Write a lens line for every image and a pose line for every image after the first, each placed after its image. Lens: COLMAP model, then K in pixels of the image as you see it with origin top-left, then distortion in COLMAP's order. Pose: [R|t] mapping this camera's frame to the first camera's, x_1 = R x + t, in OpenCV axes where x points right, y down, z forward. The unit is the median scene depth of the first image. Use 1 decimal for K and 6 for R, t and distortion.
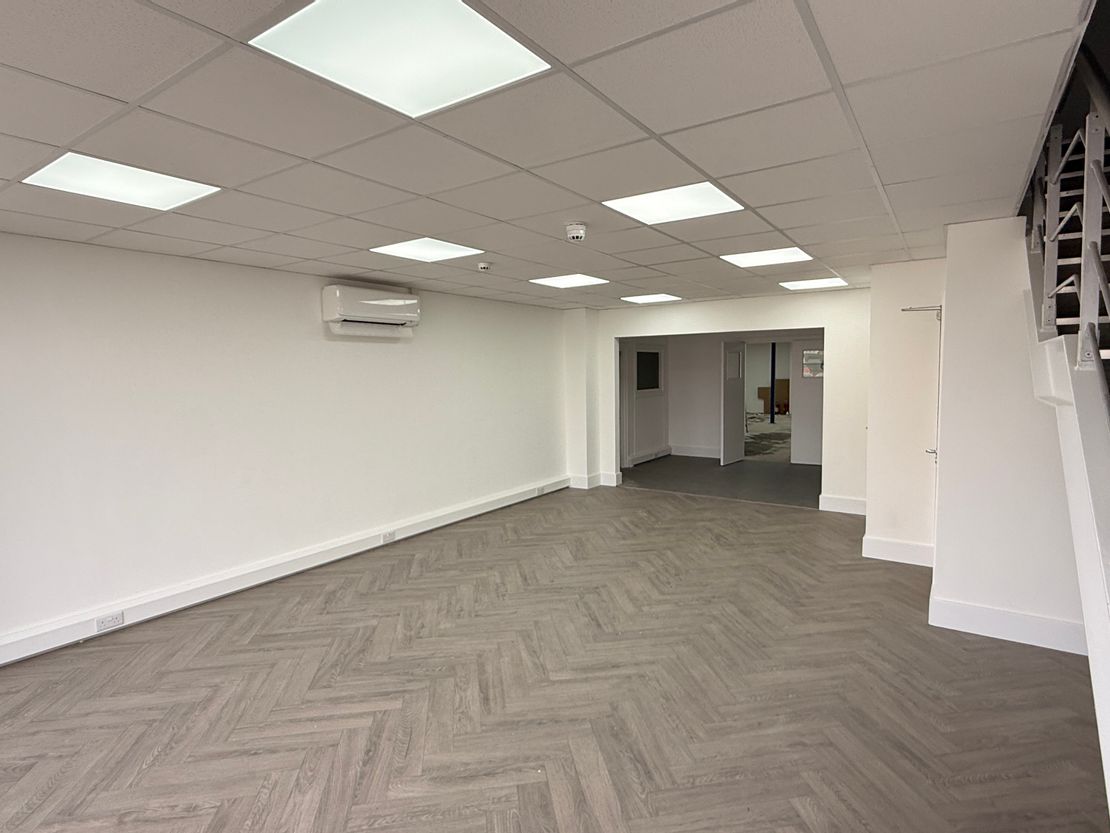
lens RADIAL K [[589.2, 0, 551.0], [0, 589.2, 412.6], [0, 0, 1]] dist [-0.000419, 0.000134]
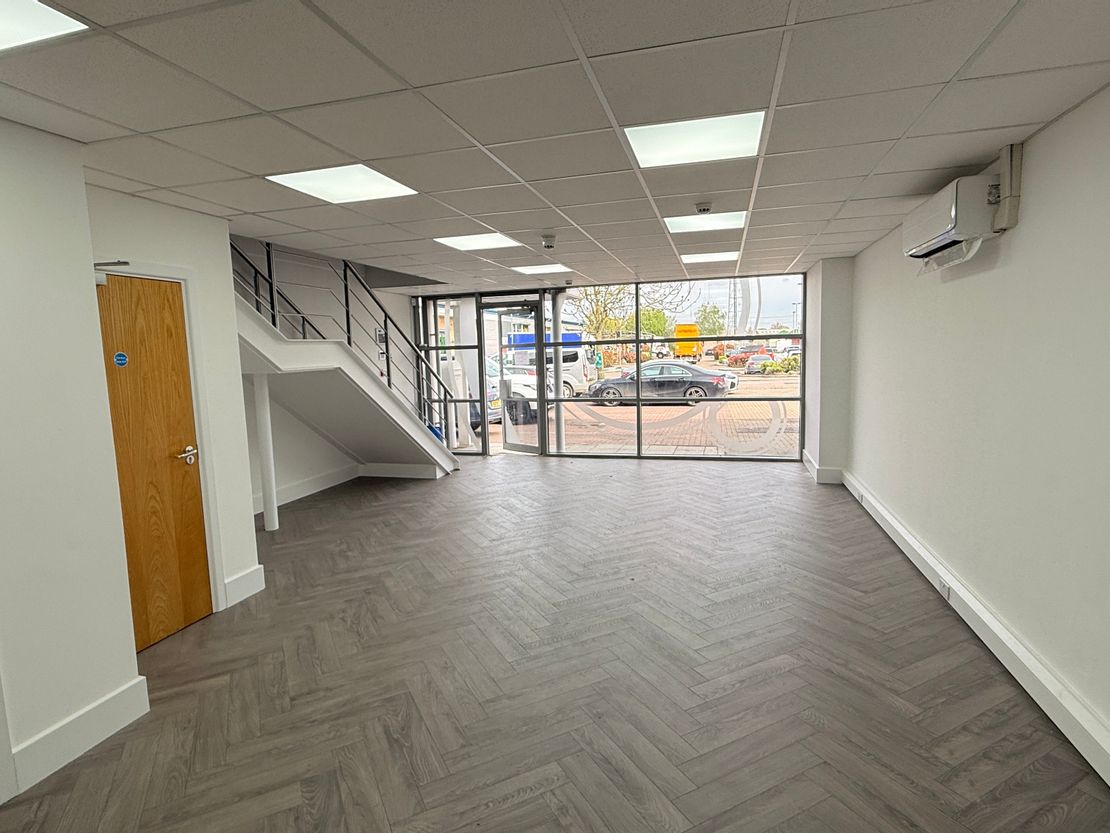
lens RADIAL K [[589.2, 0, 551.0], [0, 589.2, 412.6], [0, 0, 1]] dist [-0.000419, 0.000134]
pose [[-0.947748, 0.078563, -0.309196, 0.426653], [0.023687, 0.983857, 0.177382, -0.133581], [0.318140, 0.160789, -0.934309, 2.020411]]
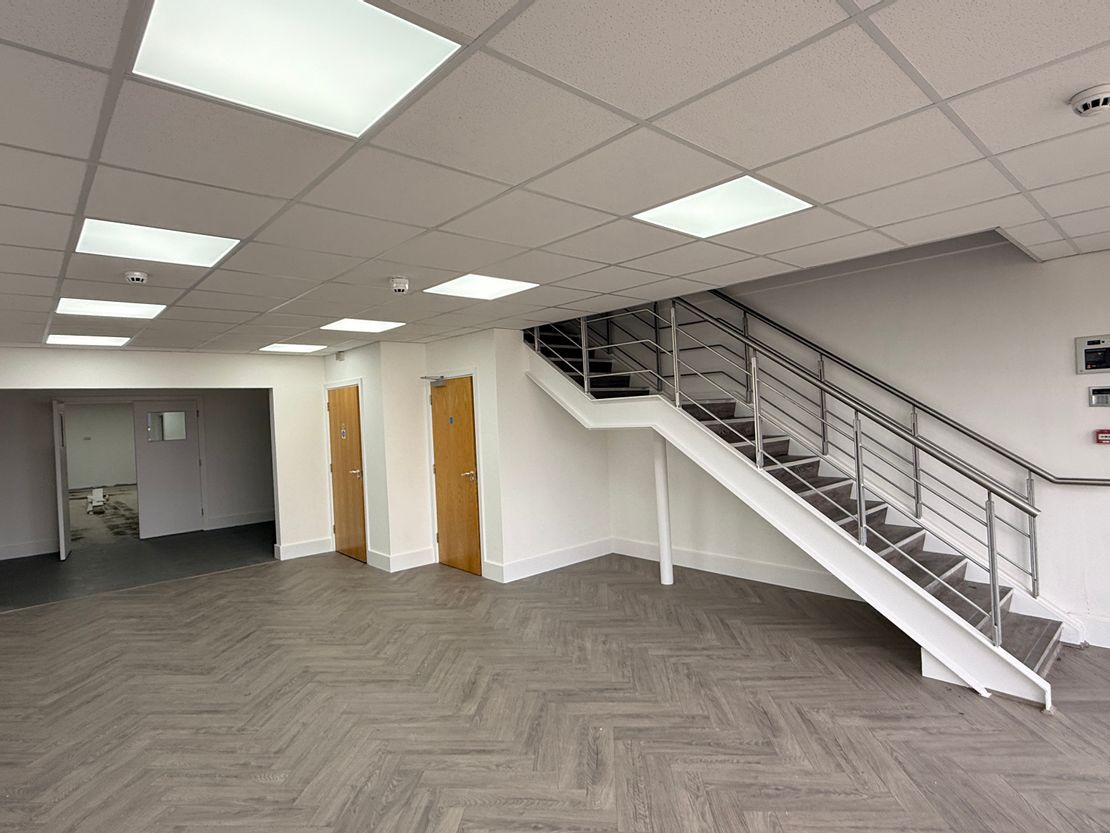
lens RADIAL K [[589.2, 0, 551.0], [0, 589.2, 412.6], [0, 0, 1]] dist [-0.000419, 0.000134]
pose [[0.233886, 0.004212, 0.972255, -0.771554], [0.110732, 0.993369, -0.030941, -0.018318], [-0.965938, 0.114896, 0.231869, 0.451629]]
